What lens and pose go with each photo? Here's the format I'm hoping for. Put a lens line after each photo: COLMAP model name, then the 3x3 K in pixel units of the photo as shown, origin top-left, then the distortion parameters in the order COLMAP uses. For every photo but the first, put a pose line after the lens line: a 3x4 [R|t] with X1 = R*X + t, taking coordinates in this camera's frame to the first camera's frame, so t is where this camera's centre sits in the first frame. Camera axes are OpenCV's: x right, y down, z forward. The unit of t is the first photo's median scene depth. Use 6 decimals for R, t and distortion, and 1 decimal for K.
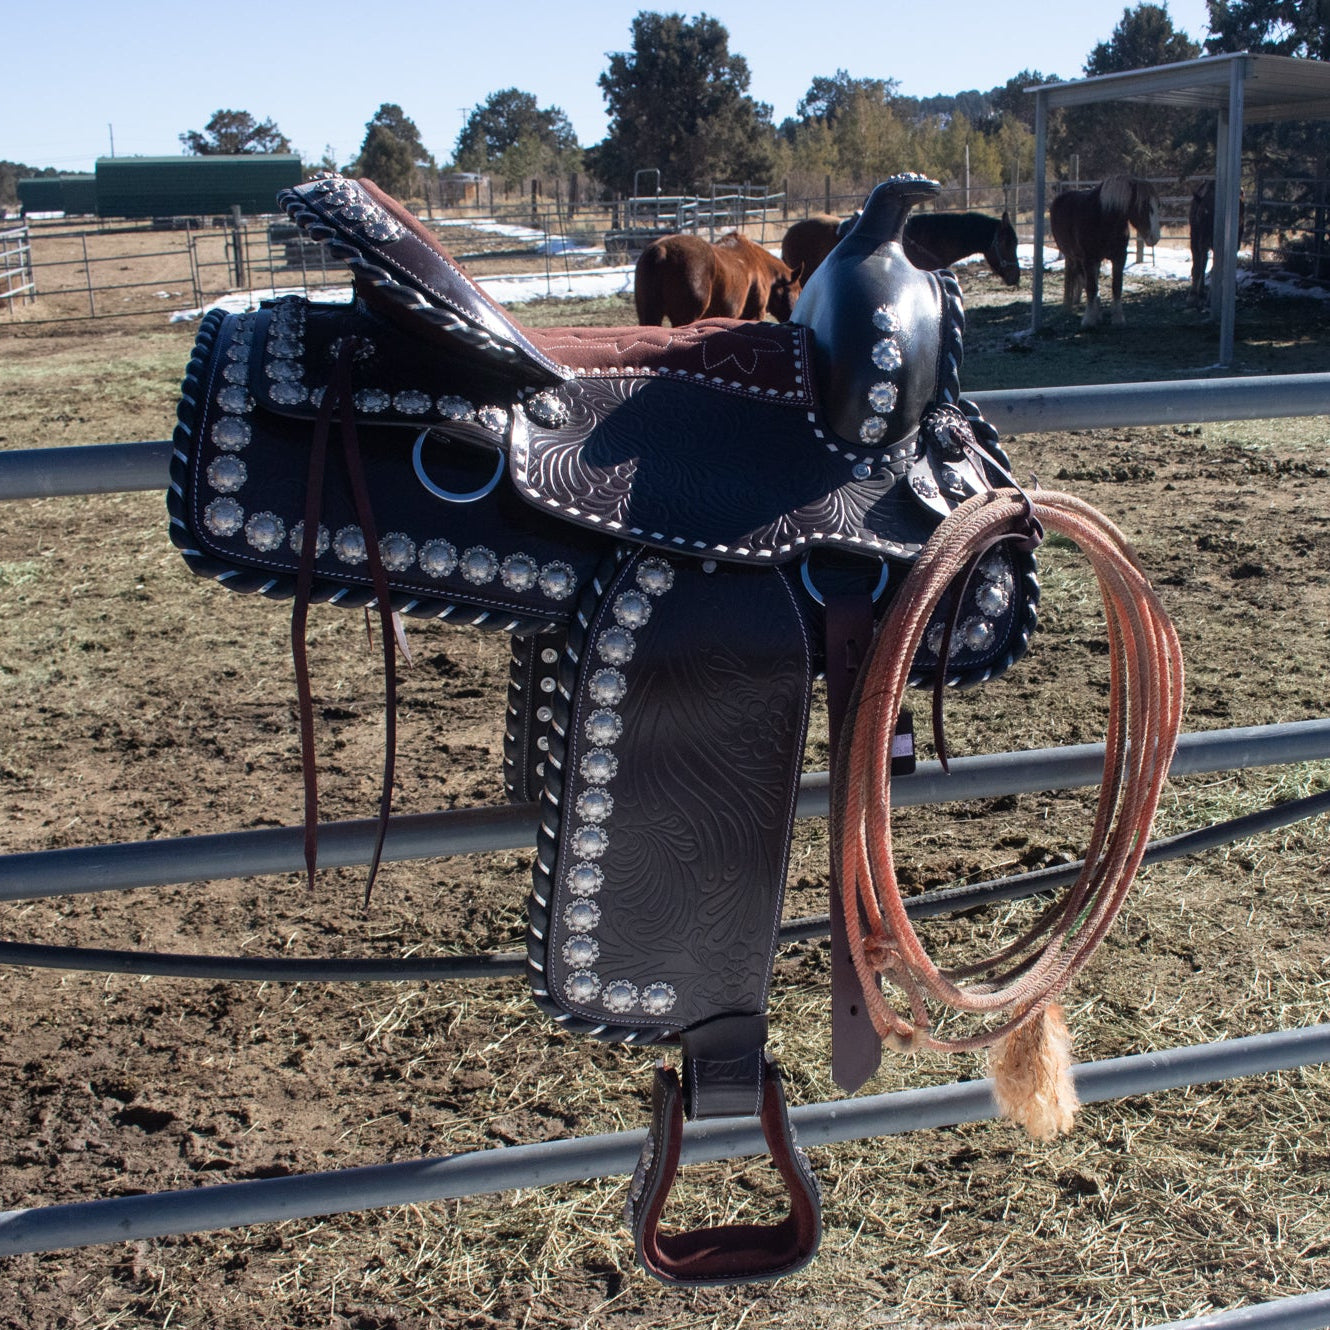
lens RADIAL K [[2026.6, 0, 759.9], [0, 2026.6, 719.4], [0, 0, 1]] dist [-0.124734, 0.000000]
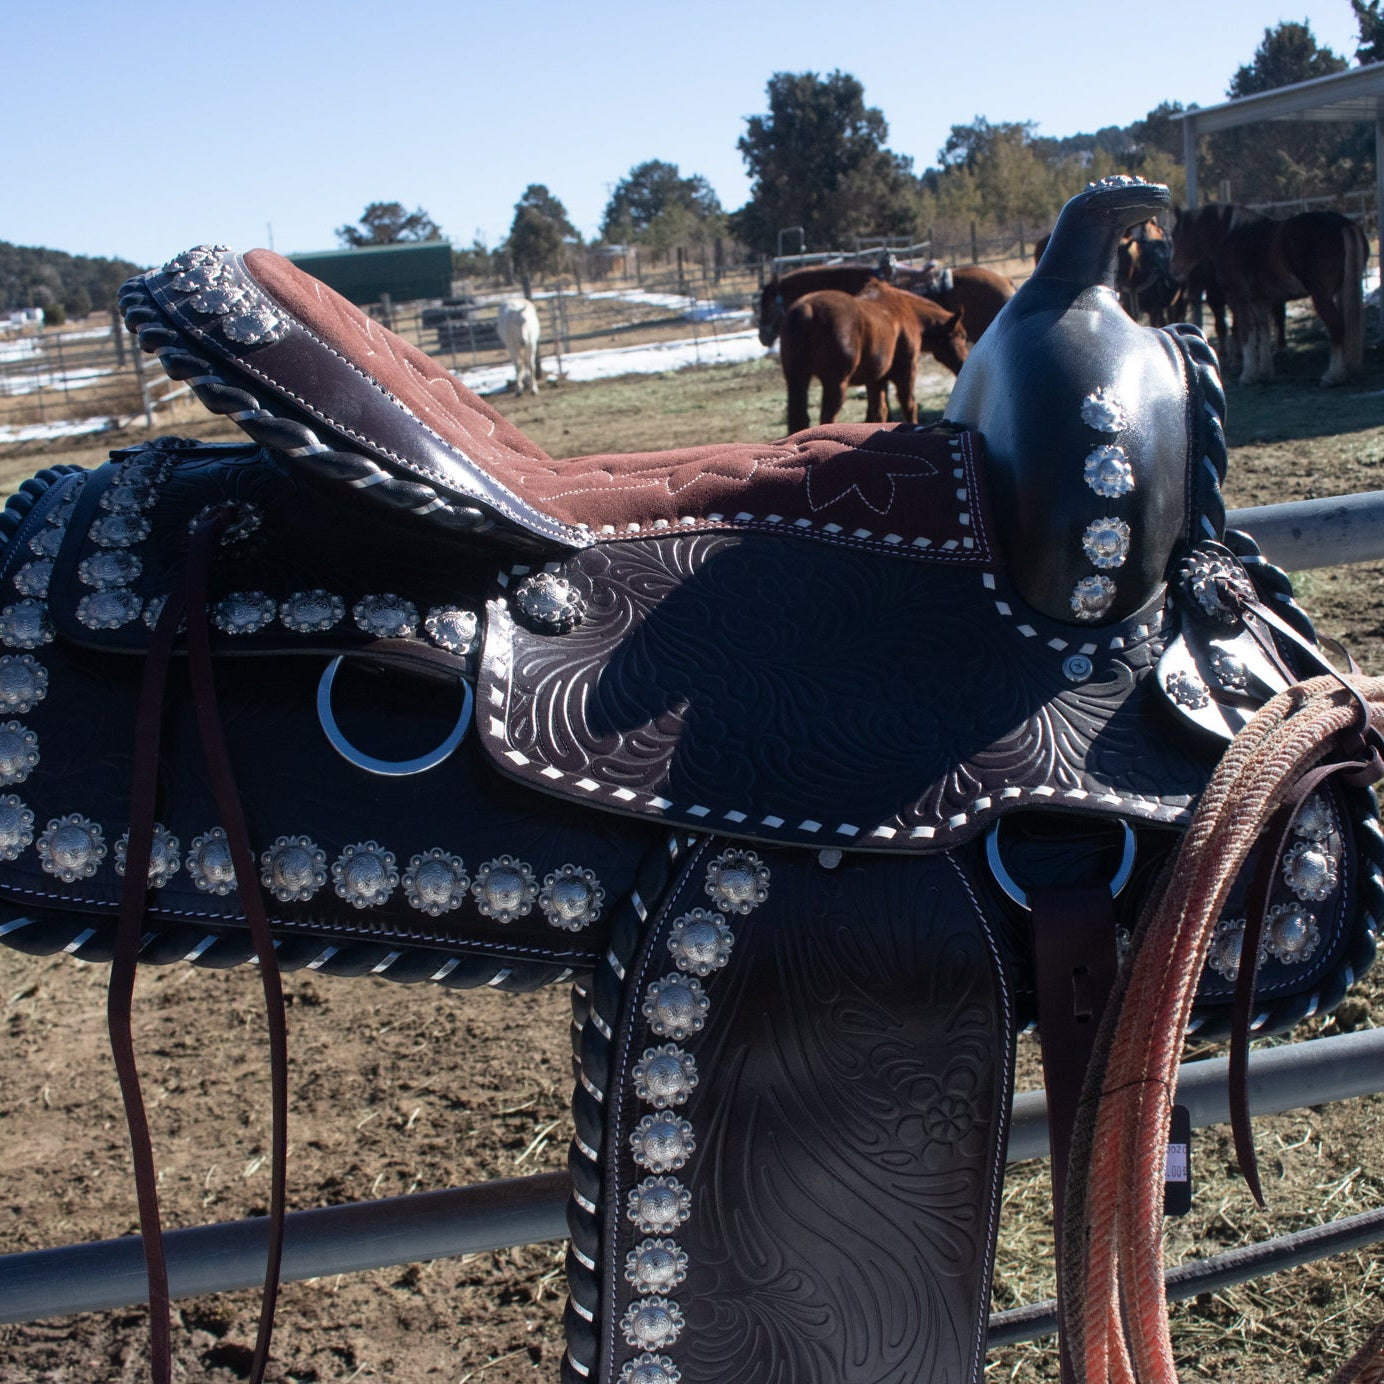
lens RADIAL K [[1939.6, 0, 712.2], [0, 1939.6, 702.2], [0, 0, 1]] dist [-0.120015, 0.000000]
pose [[0.992163, -0.053593, -0.112877, 0.003262], [0.050476, 0.998266, -0.030296, -0.048384], [0.114305, 0.024361, 0.993147, 0.201723]]
